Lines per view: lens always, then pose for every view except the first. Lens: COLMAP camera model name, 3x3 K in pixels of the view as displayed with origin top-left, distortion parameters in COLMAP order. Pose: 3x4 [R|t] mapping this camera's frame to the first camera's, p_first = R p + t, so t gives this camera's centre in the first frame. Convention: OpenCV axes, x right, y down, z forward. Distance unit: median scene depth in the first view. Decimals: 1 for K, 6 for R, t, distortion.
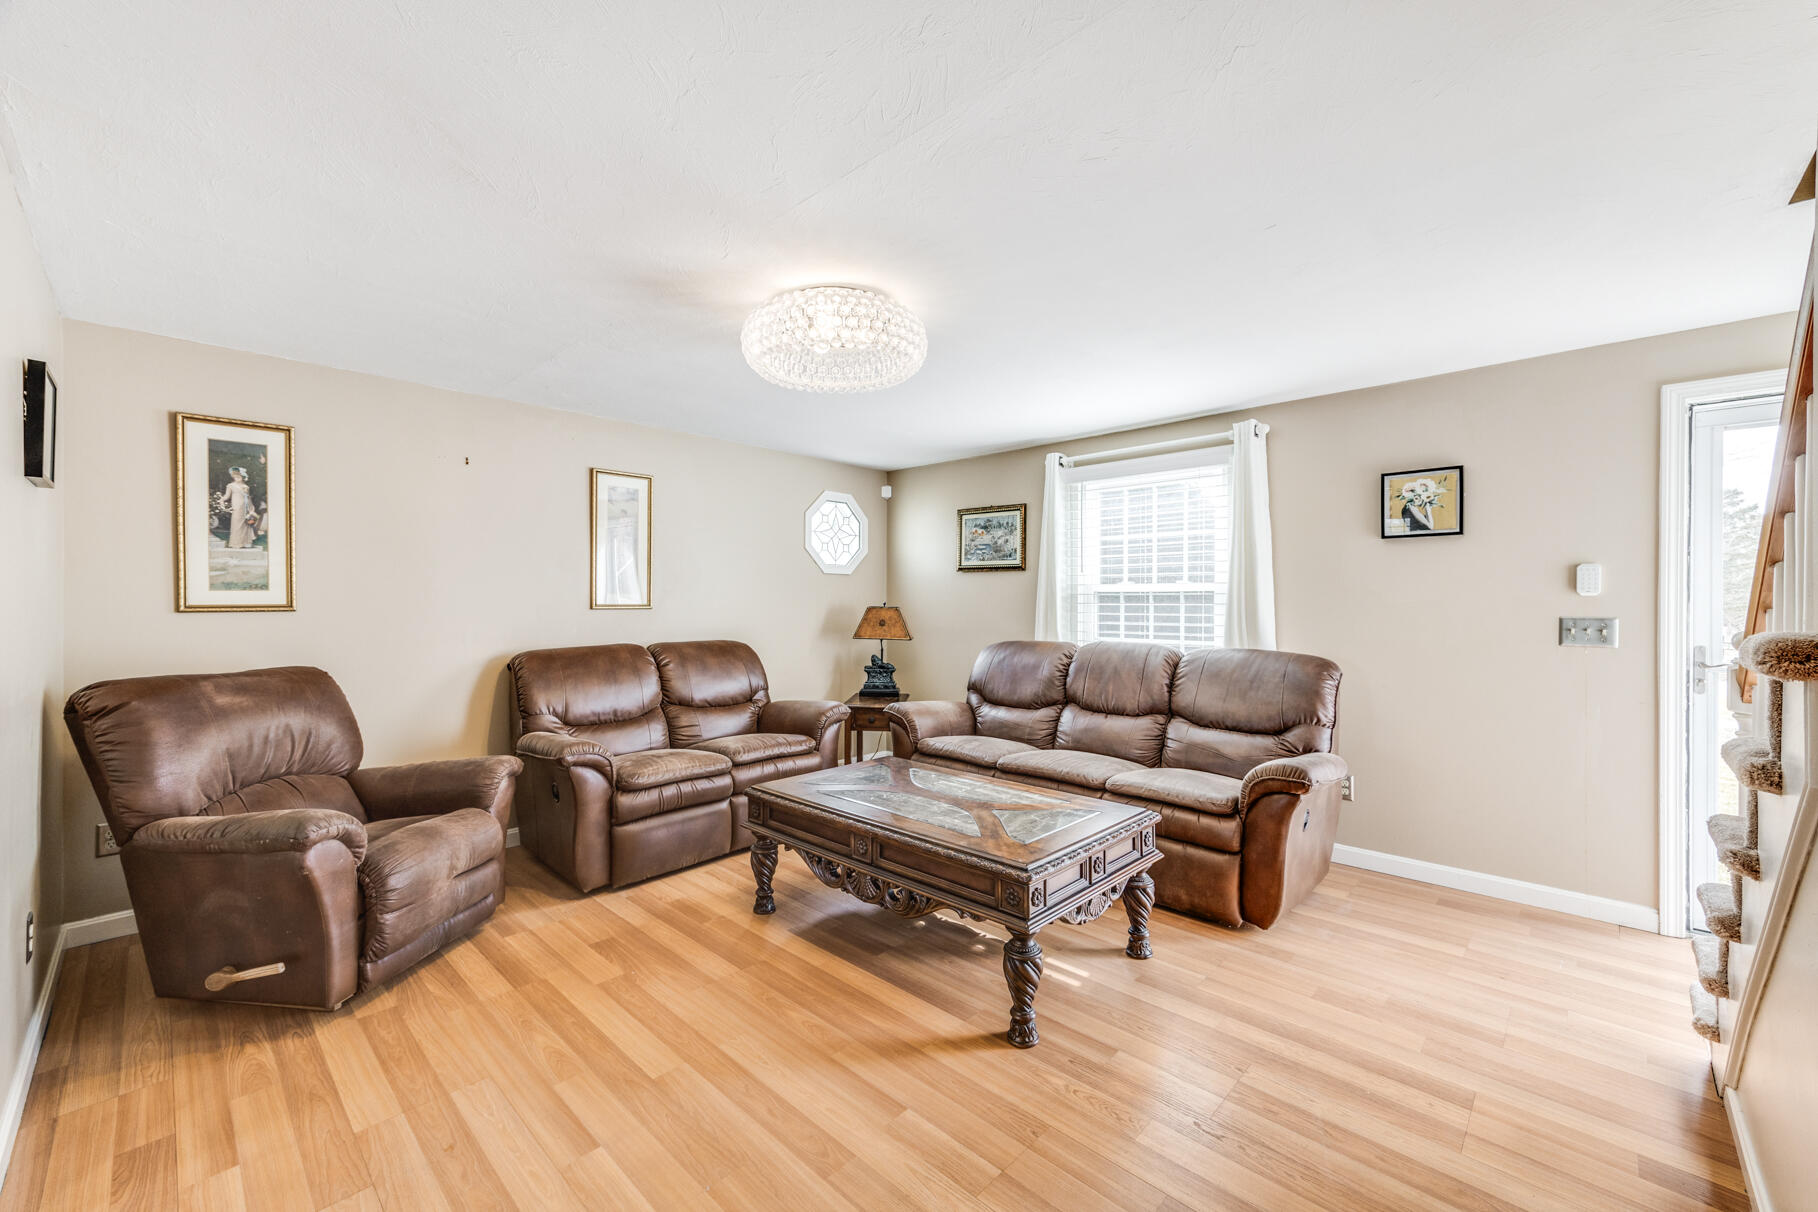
lens RADIAL K [[708.0, 0, 909.0], [0, 708.0, 606.0], [0, 0, 1]] dist [0.002632, 0.000174]
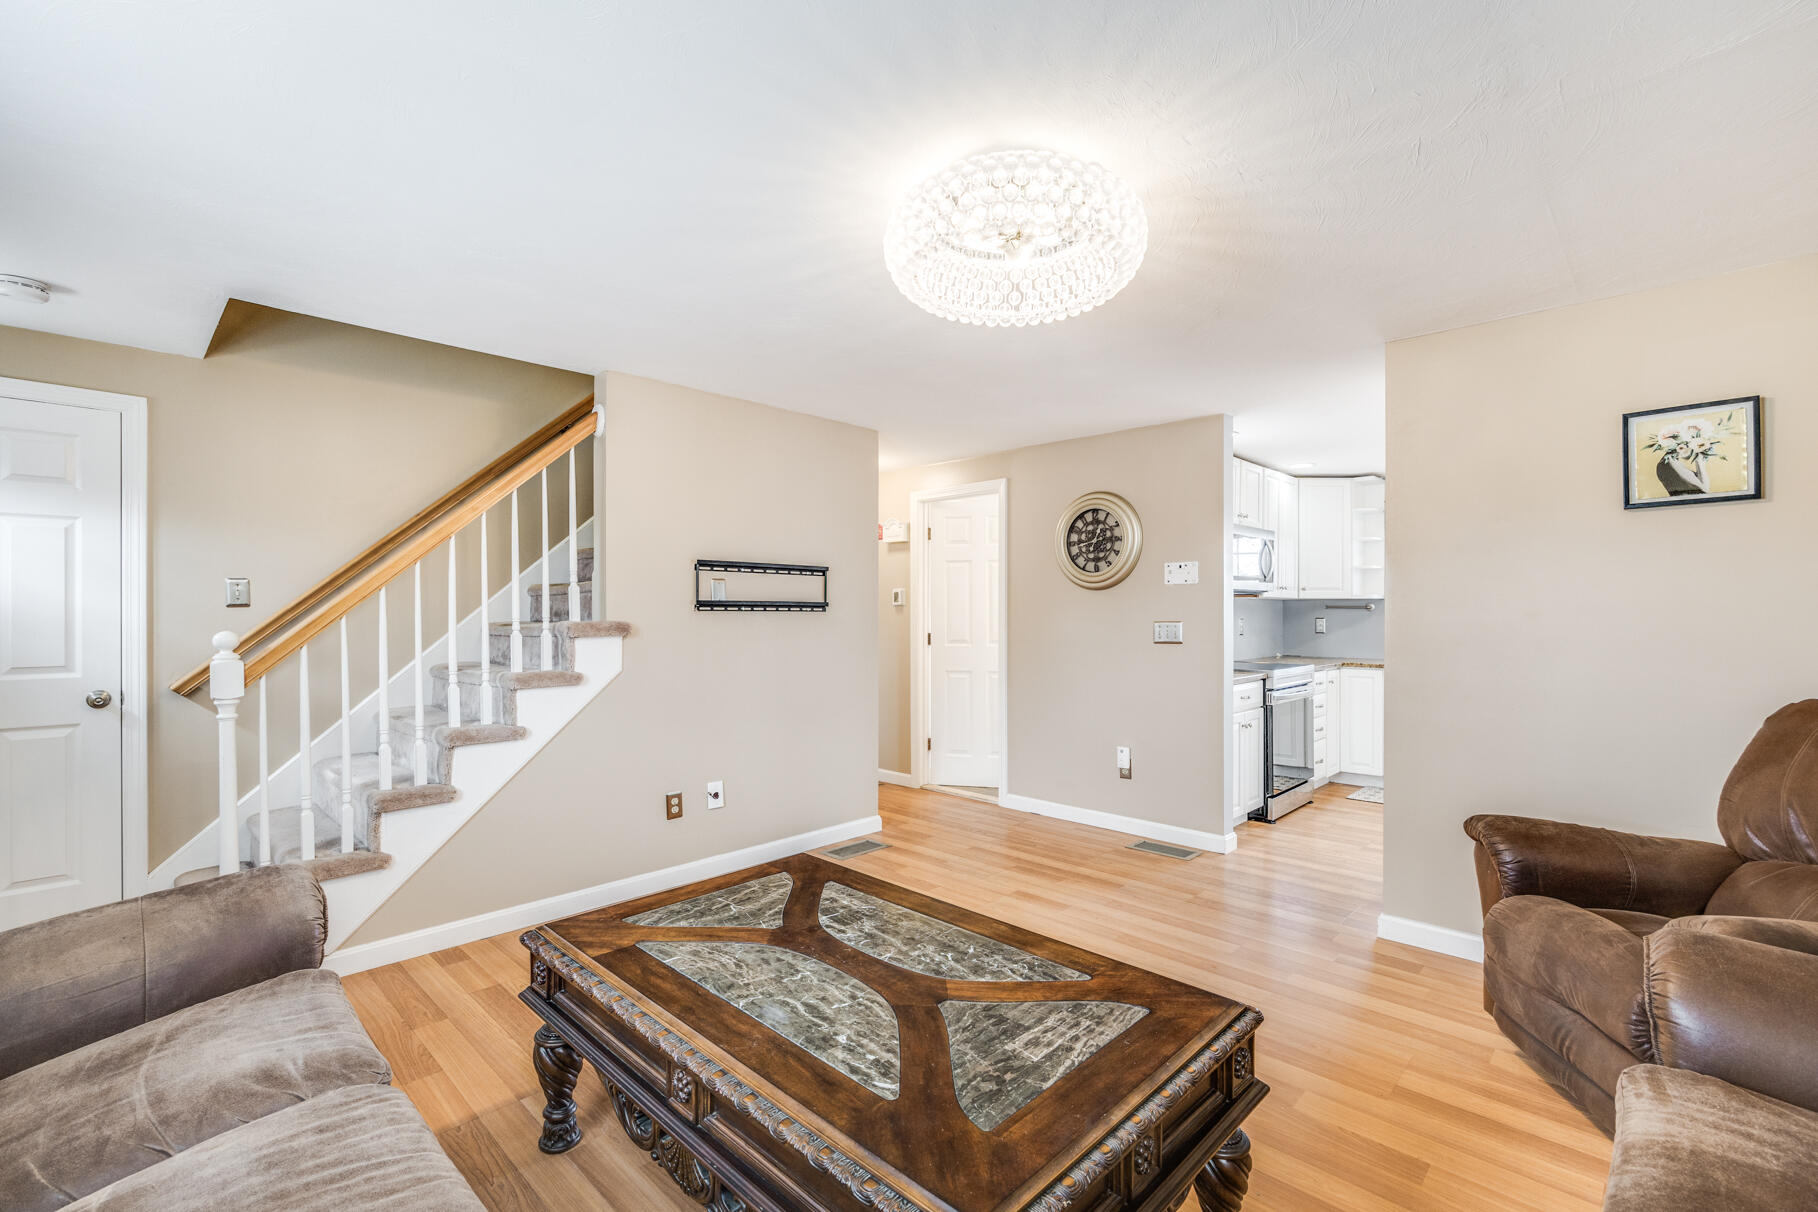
lens RADIAL K [[808.8, 0, 912.8], [0, 808.8, 612.3], [0, 0, 1]] dist [-0.002933, -0.000276]
pose [[-0.999941, -0.002300, 0.010603, -0.007583], [-0.002239, 0.999981, 0.005731, -0.003854], [-0.010616, 0.005707, -0.999927, 1.163313]]
